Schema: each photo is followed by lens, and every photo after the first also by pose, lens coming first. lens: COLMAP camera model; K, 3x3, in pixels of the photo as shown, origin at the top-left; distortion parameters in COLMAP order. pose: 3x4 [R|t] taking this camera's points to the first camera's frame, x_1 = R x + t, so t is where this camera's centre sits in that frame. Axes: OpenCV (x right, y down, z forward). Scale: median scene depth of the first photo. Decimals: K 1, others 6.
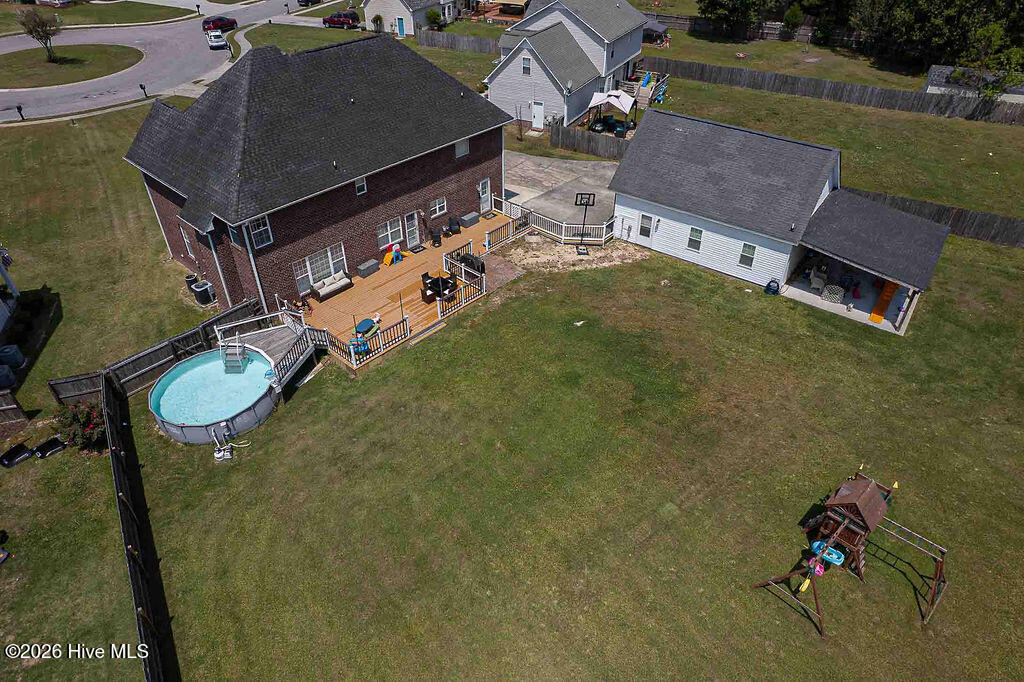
lens RADIAL K [[652.0, 0, 511.6], [0, 652.0, 346.8], [0, 0, 1]] dist [-0.074909, 0.063938]
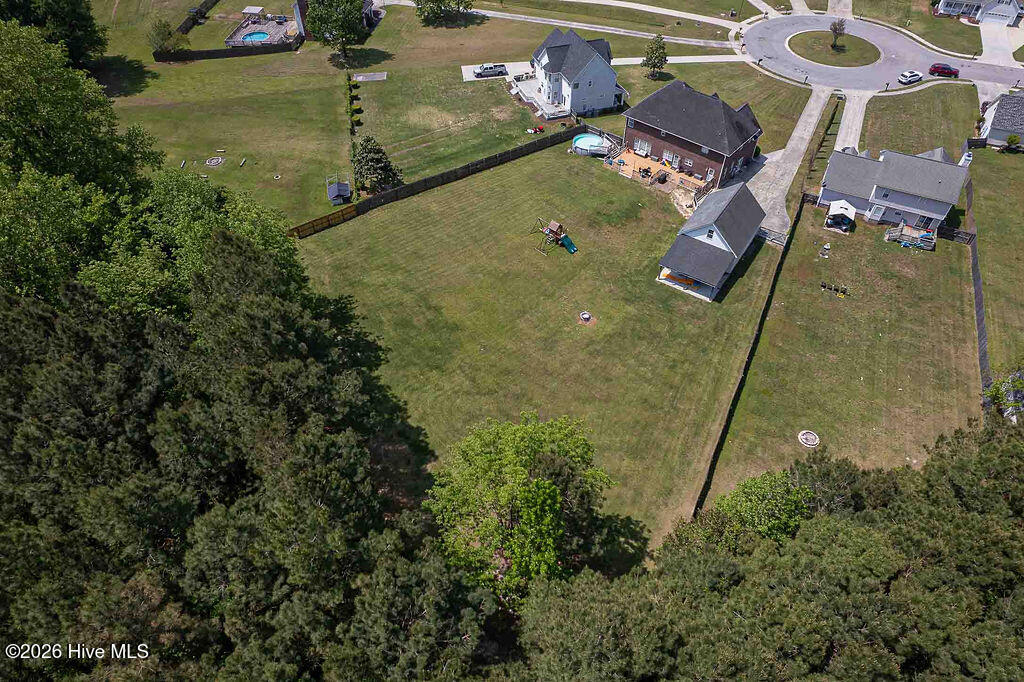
lens RADIAL K [[652.0, 0, 514.9], [0, 652.0, 349.0], [0, 0, 1]] dist [-0.074909, 0.063938]
pose [[0.039570, 0.738515, -0.673075, 2.241309], [-0.620107, 0.546344, 0.563006, -0.863872], [0.783518, 0.395101, 0.479577, -0.514030]]
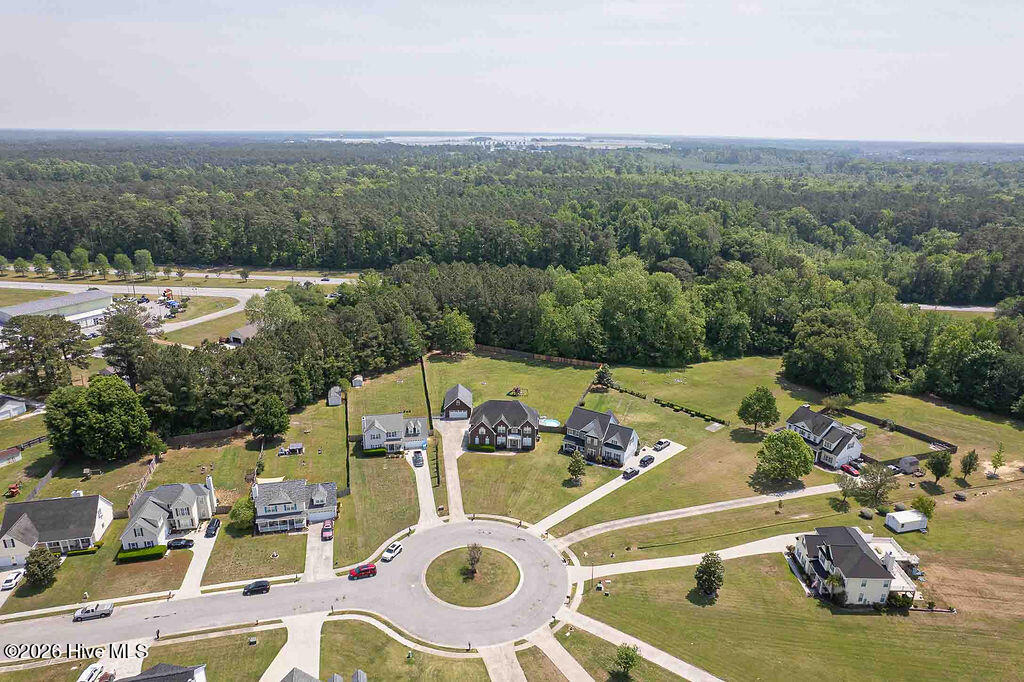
lens RADIAL K [[652.0, 0, 515.2], [0, 652.0, 340.9], [0, 0, 1]] dist [-0.074909, 0.063938]
pose [[-0.637529, -0.249388, 0.728946, -3.749898], [0.473435, 0.619617, 0.626046, -3.691550], [-0.607796, 0.744231, -0.276955, 1.873459]]
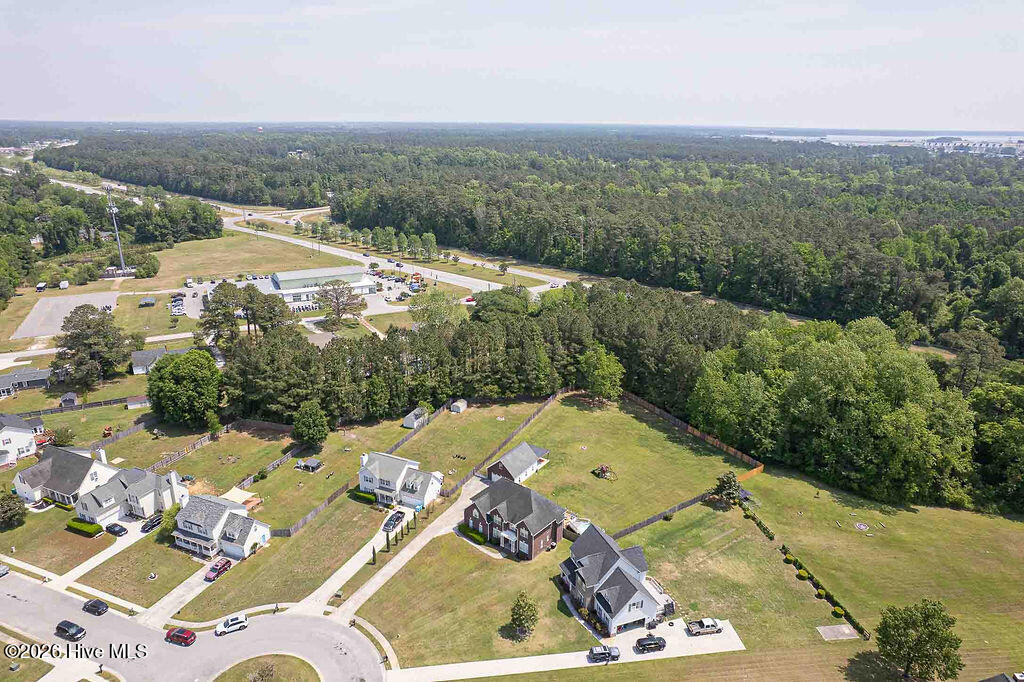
lens RADIAL K [[652.0, 0, 516.8], [0, 652.0, 349.4], [0, 0, 1]] dist [-0.074909, 0.063938]
pose [[-0.058236, -0.337712, 0.939446, -3.457898], [0.619650, 0.725593, 0.299248, -2.066626], [-0.782715, 0.599554, 0.167008, -0.151786]]
